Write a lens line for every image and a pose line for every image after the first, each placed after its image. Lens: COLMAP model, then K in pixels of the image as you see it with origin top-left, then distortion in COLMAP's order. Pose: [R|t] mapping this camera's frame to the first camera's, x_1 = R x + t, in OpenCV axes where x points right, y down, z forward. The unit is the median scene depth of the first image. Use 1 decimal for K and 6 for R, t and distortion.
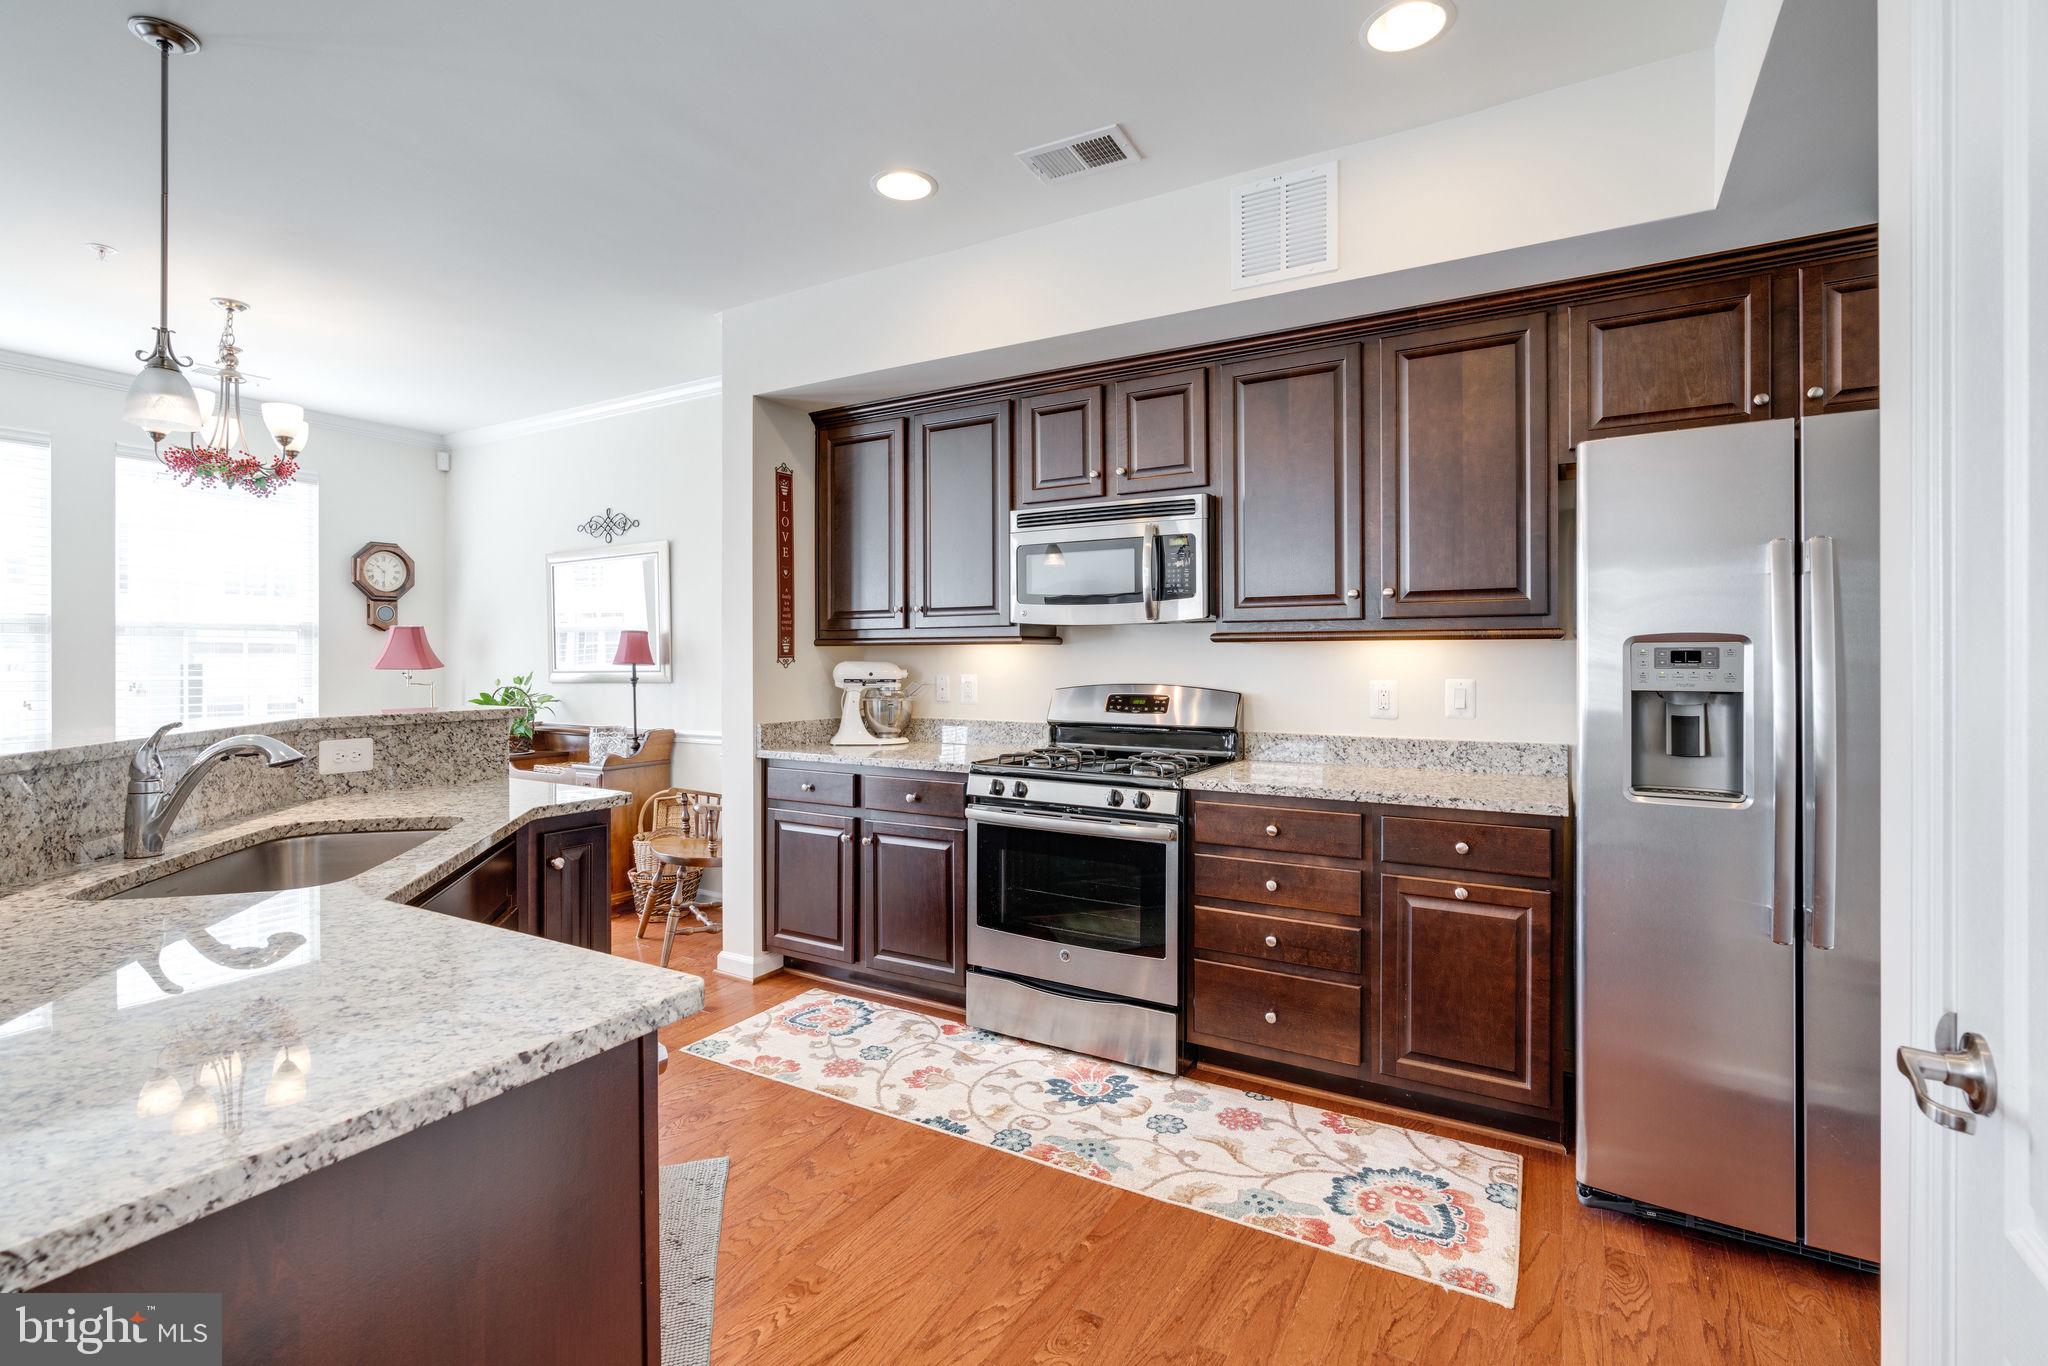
lens RADIAL K [[934.7, 0, 1031.2], [0, 934.7, 666.8], [0, 0, 1]] dist [-0.008693, 0.002142]
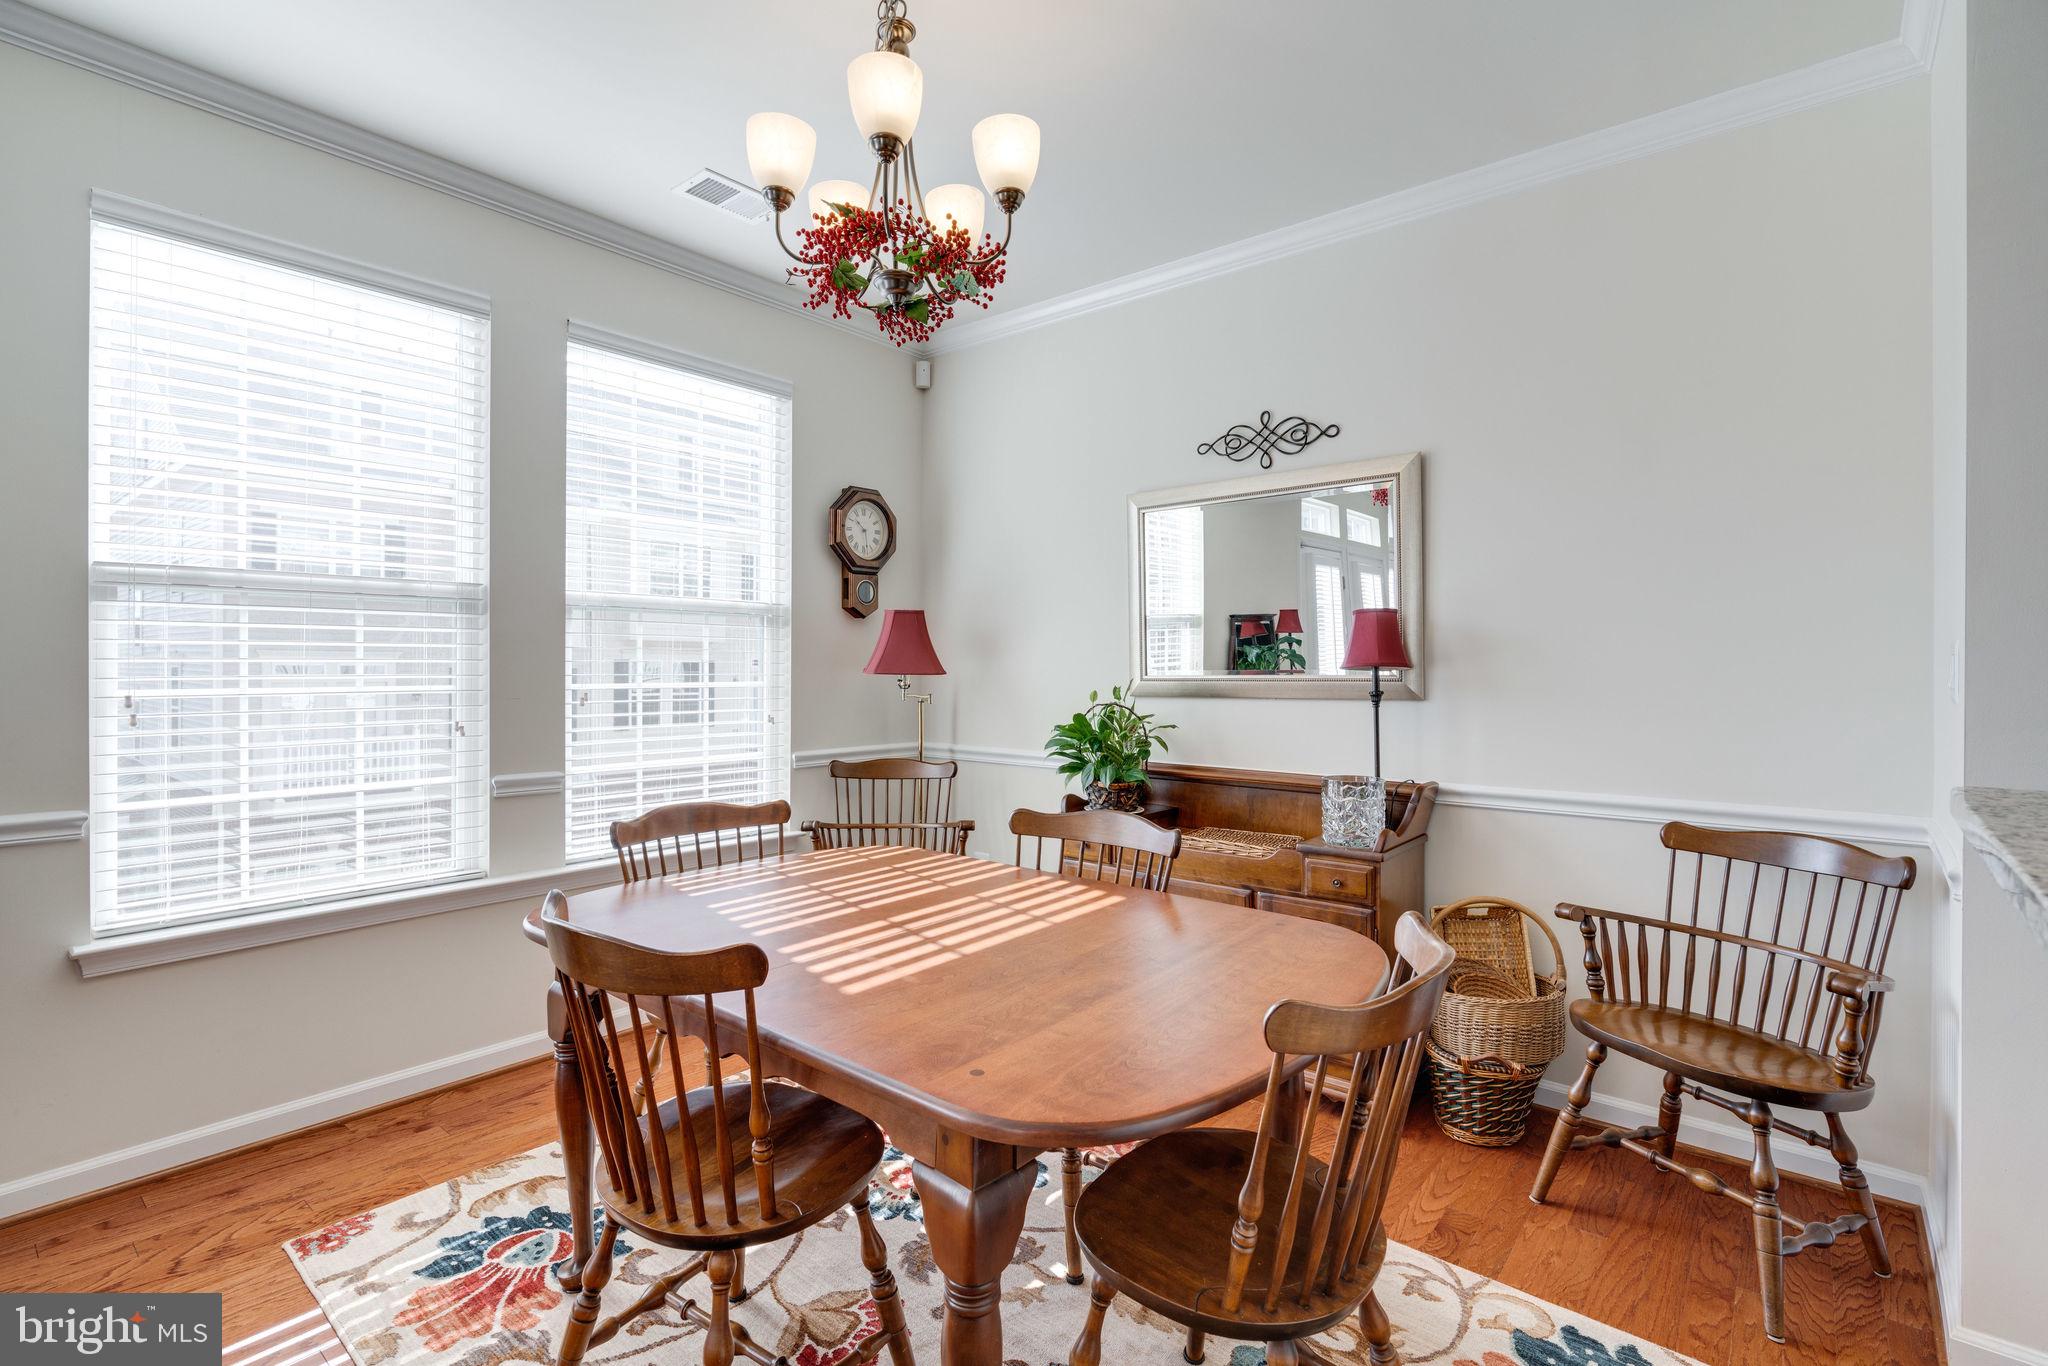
lens RADIAL K [[934.7, 0, 1014.8], [0, 934.7, 671.6], [0, 0, 1]] dist [-0.008693, 0.002142]
pose [[0.986004, 0.003939, -0.166675, -0.862993], [-0.003827, 0.999992, 0.000996, 0.000721], [0.166677, -0.000344, 0.986011, 0.627597]]
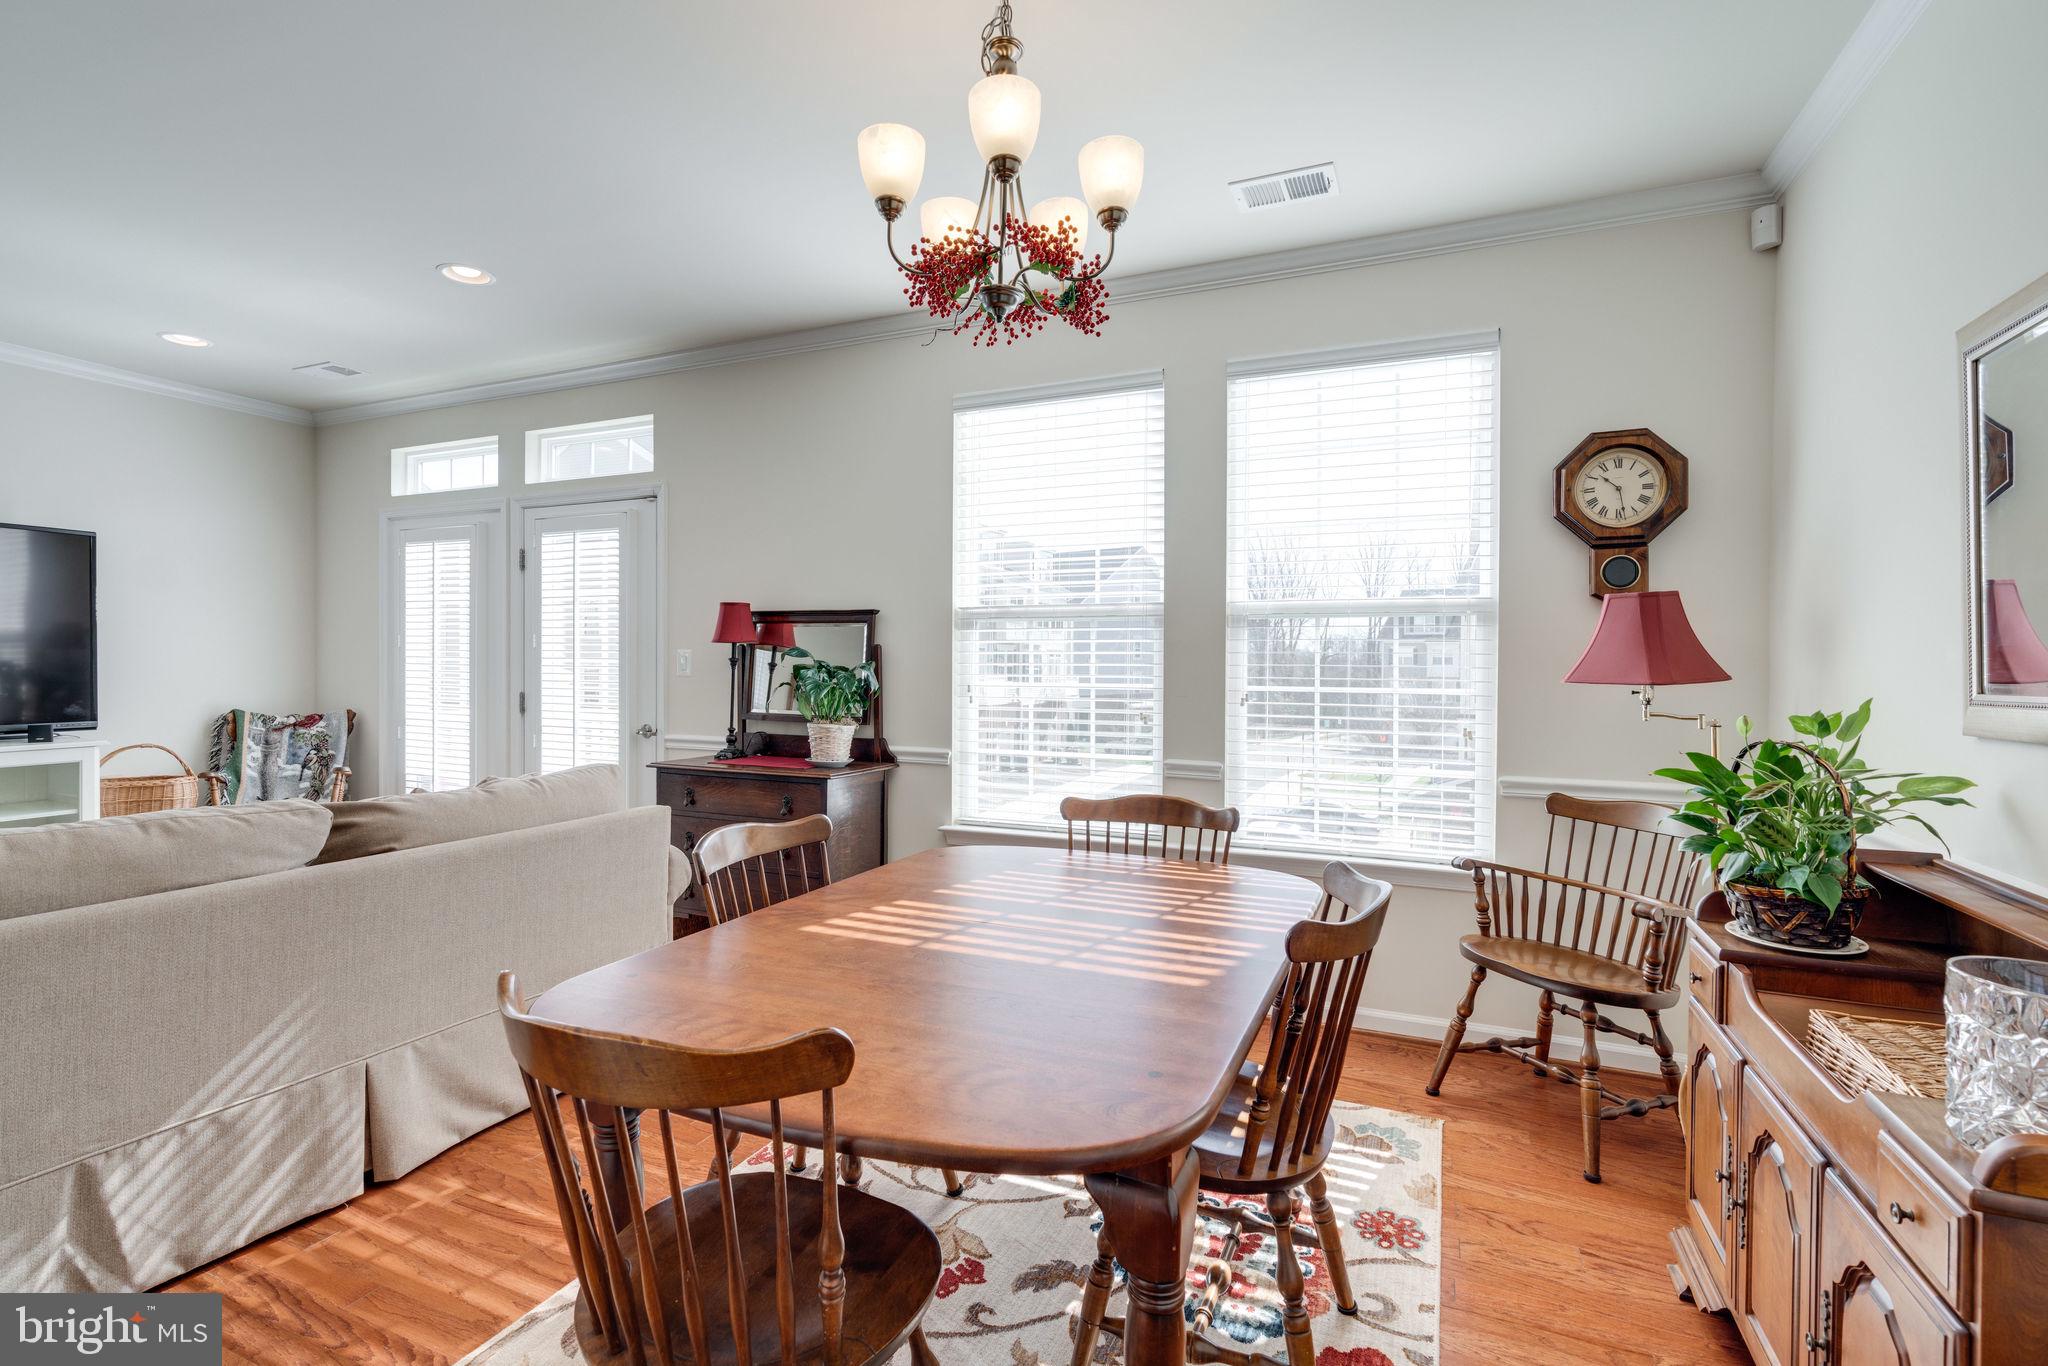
lens RADIAL K [[934.7, 0, 1028.6], [0, 934.7, 674.8], [0, 0, 1]] dist [-0.008693, 0.002142]
pose [[0.112829, 0.010724, -0.993556, -0.426567], [-0.016674, 0.999821, 0.008898, -0.002398], [0.993474, 0.015562, 0.112988, 1.153294]]
